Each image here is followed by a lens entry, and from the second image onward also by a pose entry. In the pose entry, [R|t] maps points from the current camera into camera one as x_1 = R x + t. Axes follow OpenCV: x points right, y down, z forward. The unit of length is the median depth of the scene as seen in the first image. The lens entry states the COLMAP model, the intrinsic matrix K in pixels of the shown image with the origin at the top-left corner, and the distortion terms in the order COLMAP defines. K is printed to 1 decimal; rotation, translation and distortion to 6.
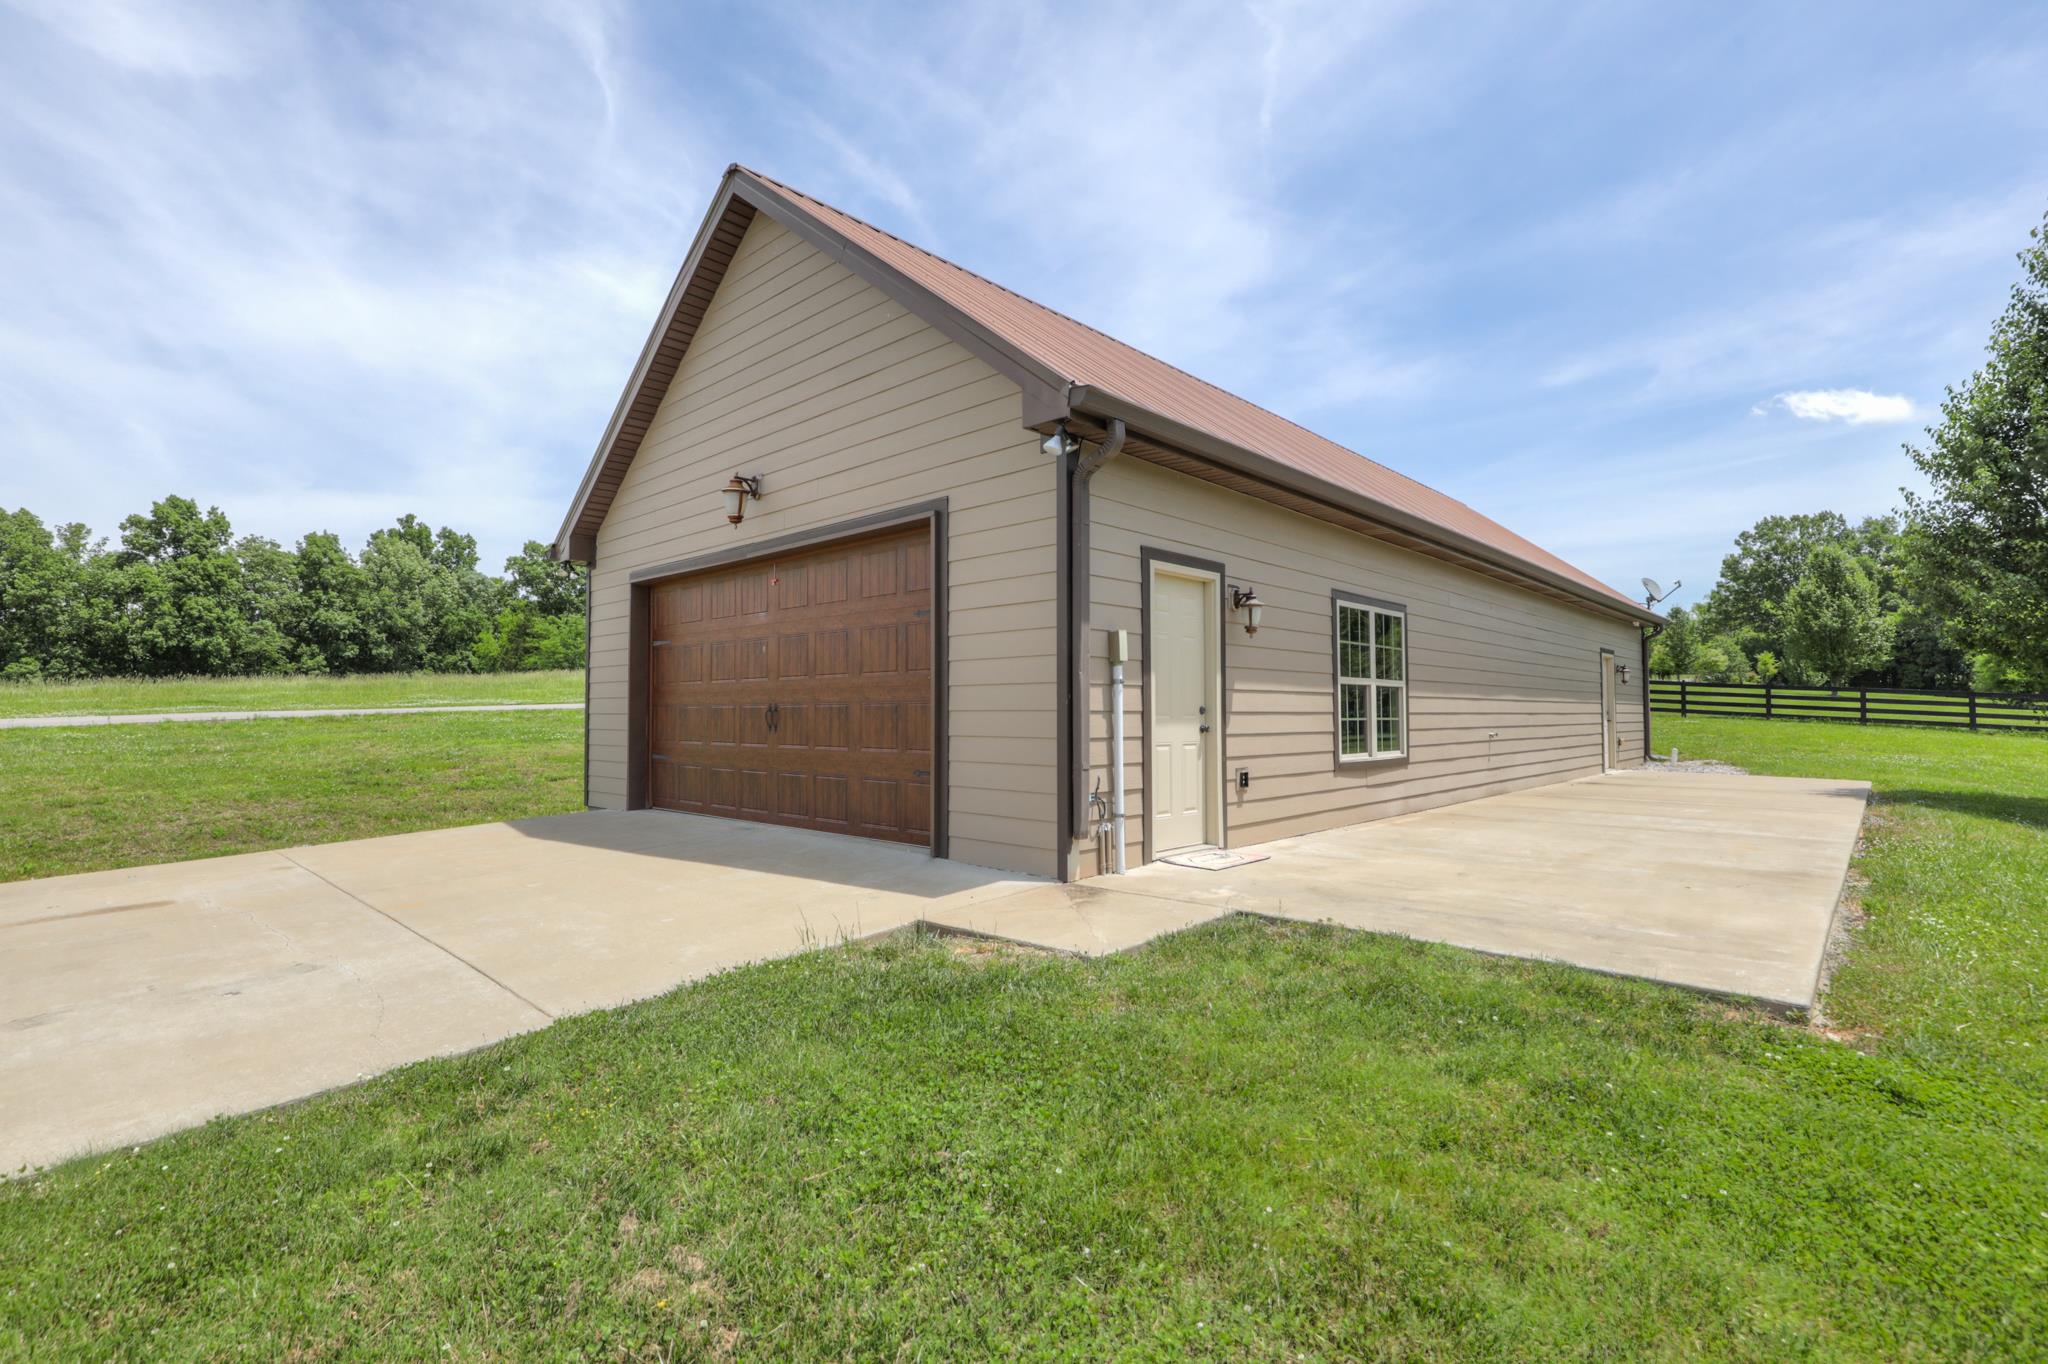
lens RADIAL K [[937.4, 0, 1033.3], [0, 937.4, 694.8], [0, 0, 1]] dist [-0.014301, -0.000201]
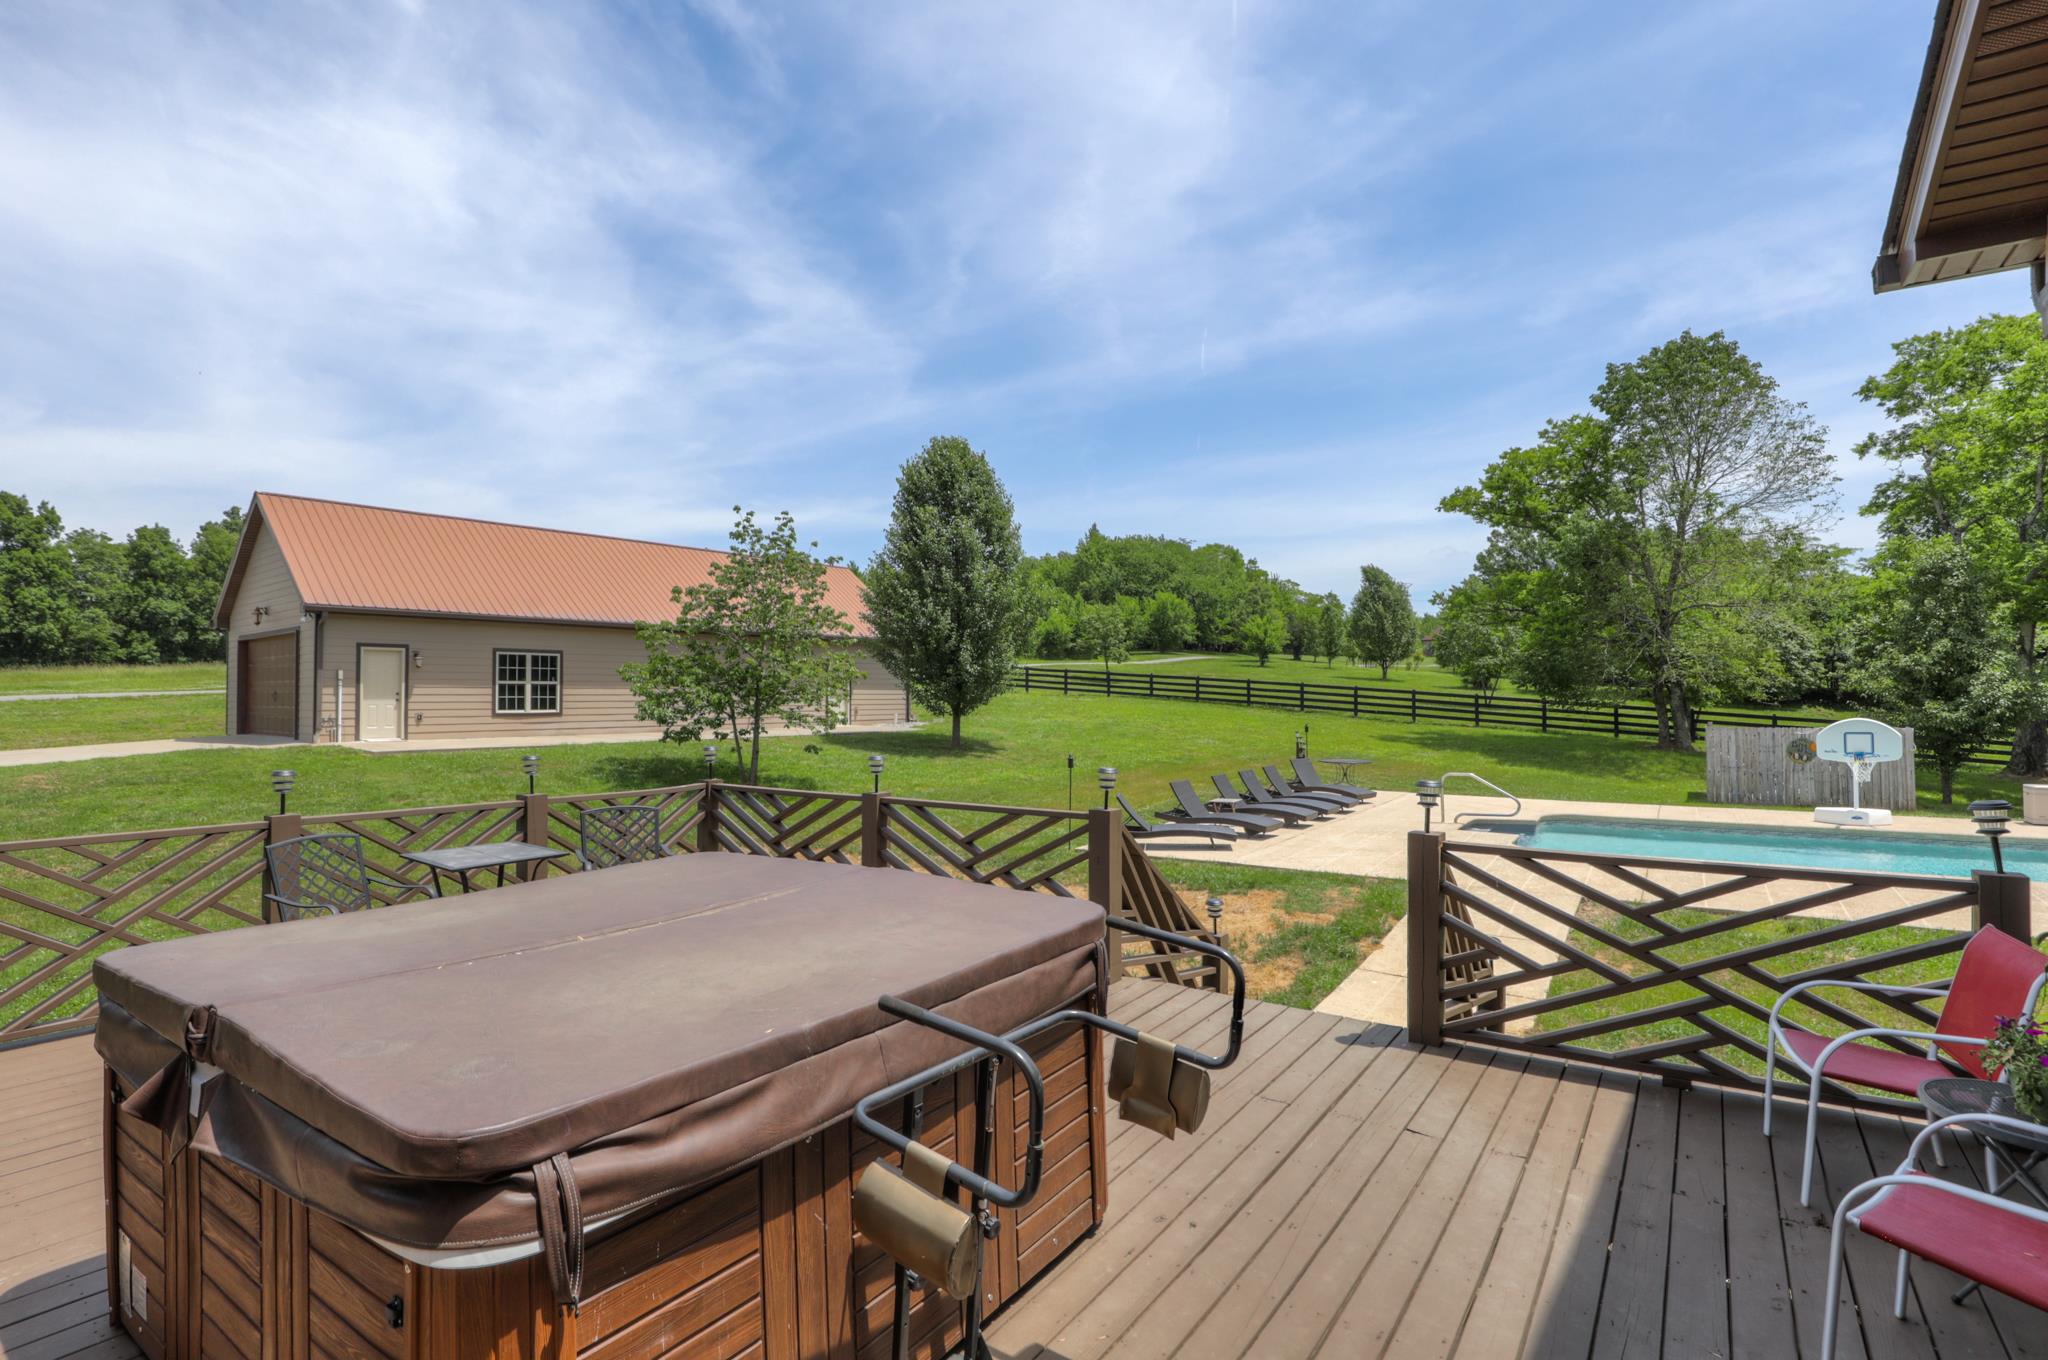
lens RADIAL K [[990.2, 0, 1008.4], [0, 990.2, 682.6], [0, 0, 1]] dist [-0.003179, 0.000171]
pose [[0.998761, 0.000130, 0.049759, 0.183904], [-0.000574, 0.999960, 0.008924, -0.004586], [-0.049756, -0.008942, 0.998721, -0.211462]]
